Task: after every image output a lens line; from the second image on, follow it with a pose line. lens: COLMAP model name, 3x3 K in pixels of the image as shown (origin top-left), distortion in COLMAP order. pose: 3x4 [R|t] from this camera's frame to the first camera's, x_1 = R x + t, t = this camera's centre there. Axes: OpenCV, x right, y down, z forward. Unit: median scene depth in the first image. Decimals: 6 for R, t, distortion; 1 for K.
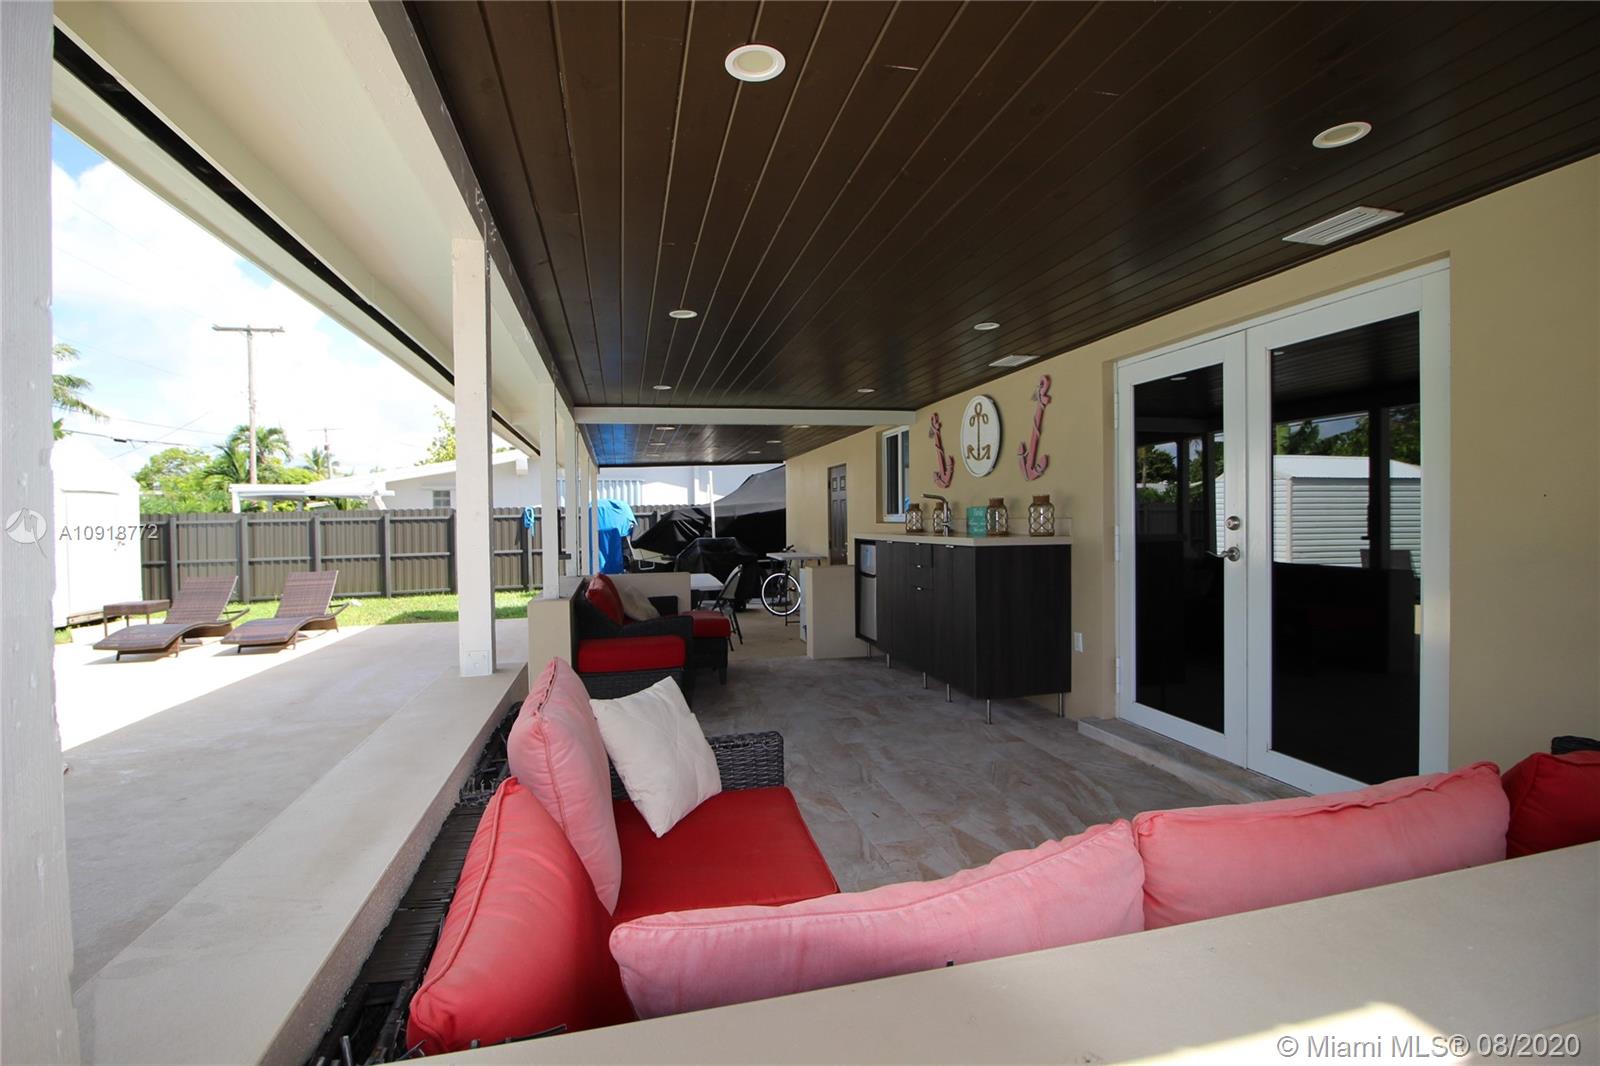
lens RADIAL K [[753.3, 0, 800.0], [0, 753.3, 533.0], [0, 0, 1]] dist [-0.000466, -0.000585]
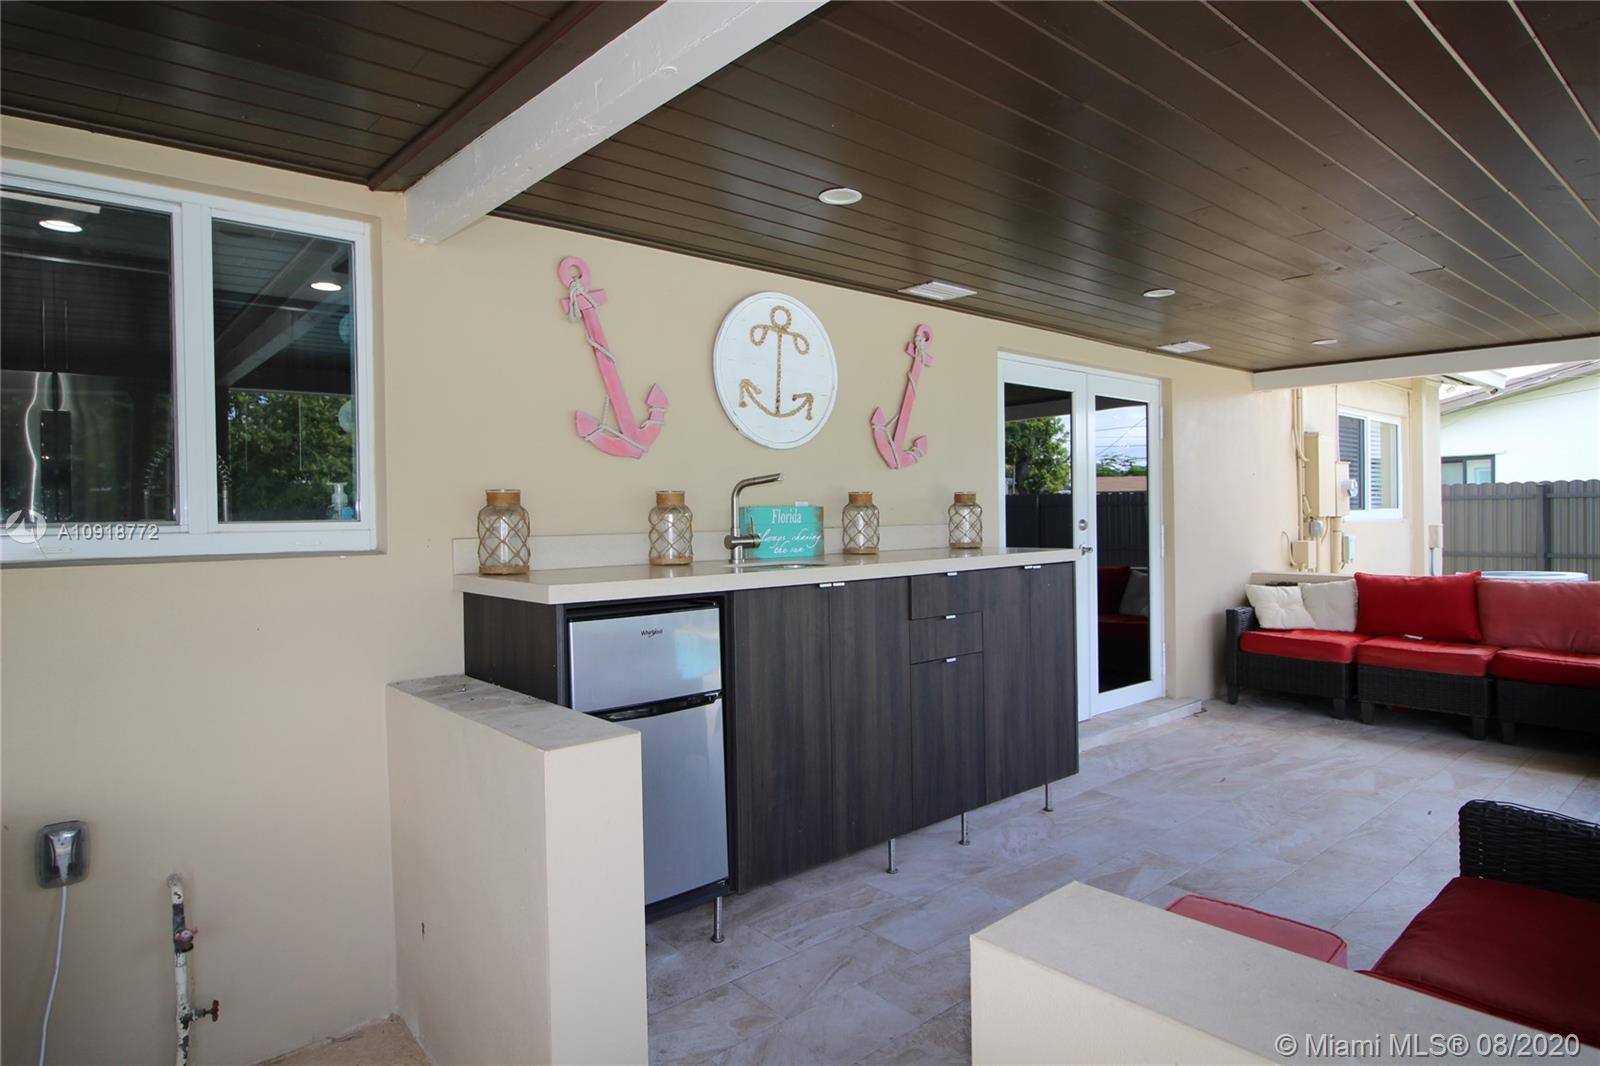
lens RADIAL K [[900.1, 0, 799.8], [0, 900.1, 523.4], [0, 0, 1]] dist [0.000930, 0.000412]
pose [[-0.467045, 0.025522, 0.883865, -0.327520], [0.046646, 0.998903, -0.004195, -0.019914], [-0.883002, 0.039269, -0.467723, 1.319818]]
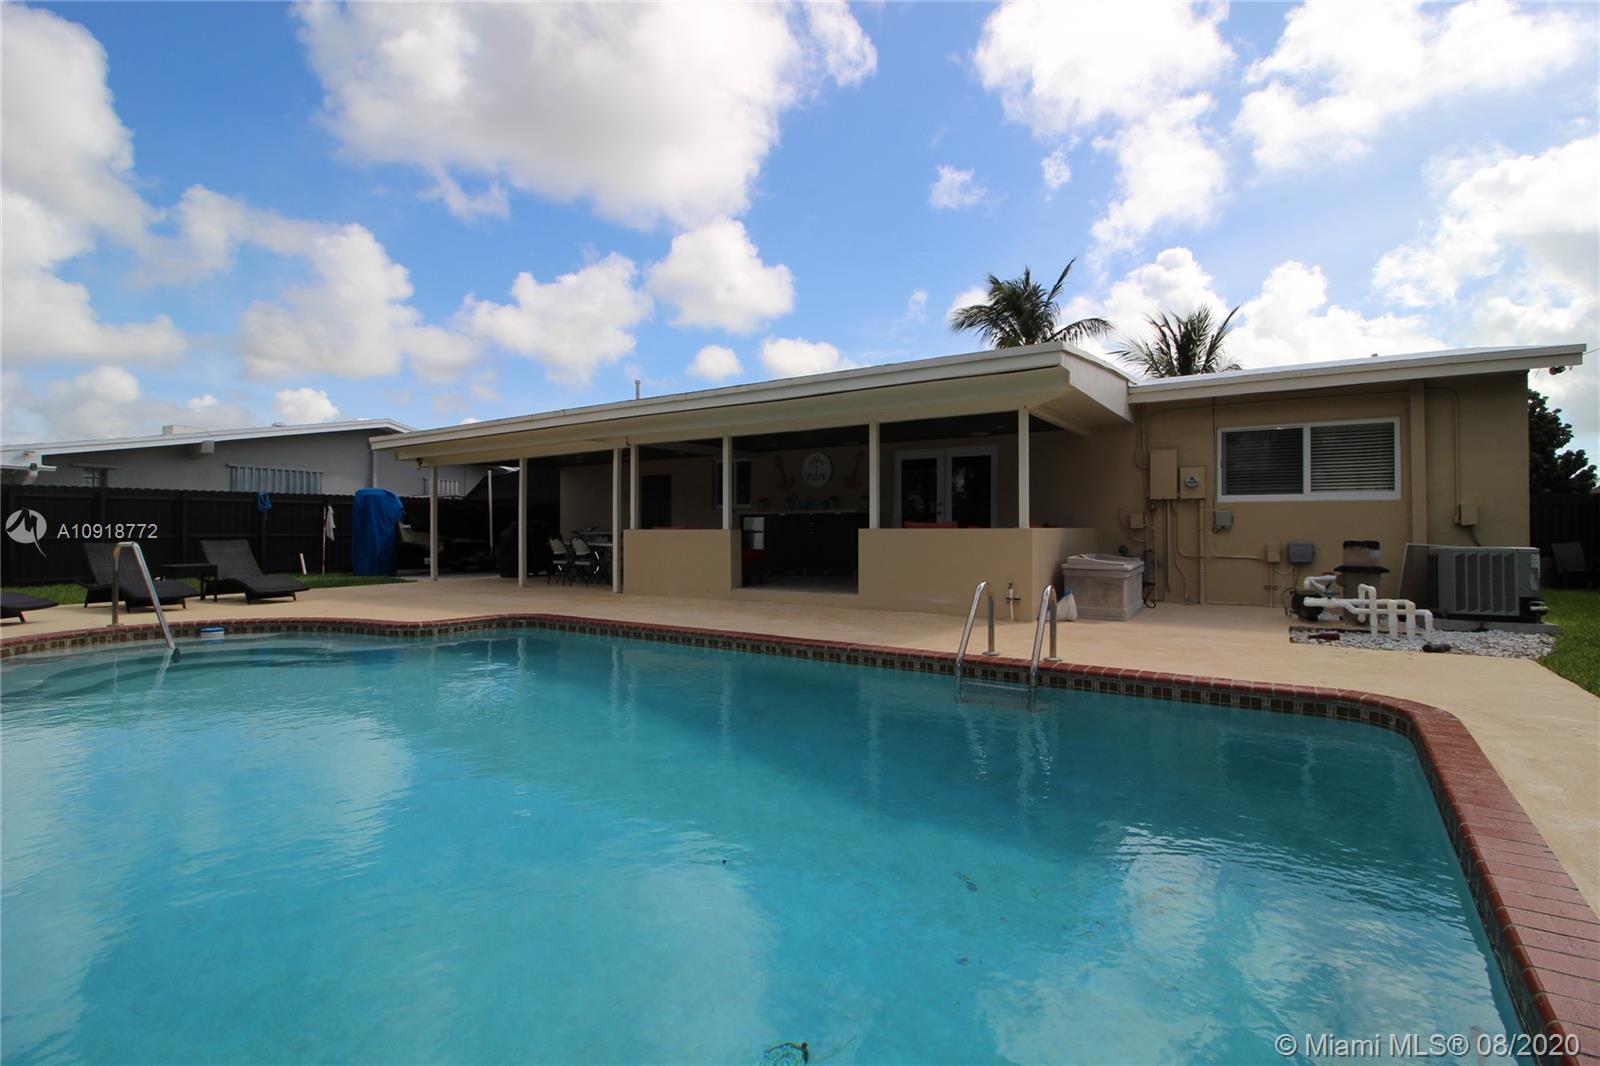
lens RADIAL K [[753.3, 0, 800.0], [0, 753.3, 533.0], [0, 0, 1]] dist [-0.000466, -0.000585]
pose [[0.727637, 0.014525, 0.685809, -1.427456], [0.000928, 0.999754, -0.022158, 0.120980], [-0.685962, 0.016759, 0.727444, -0.666485]]
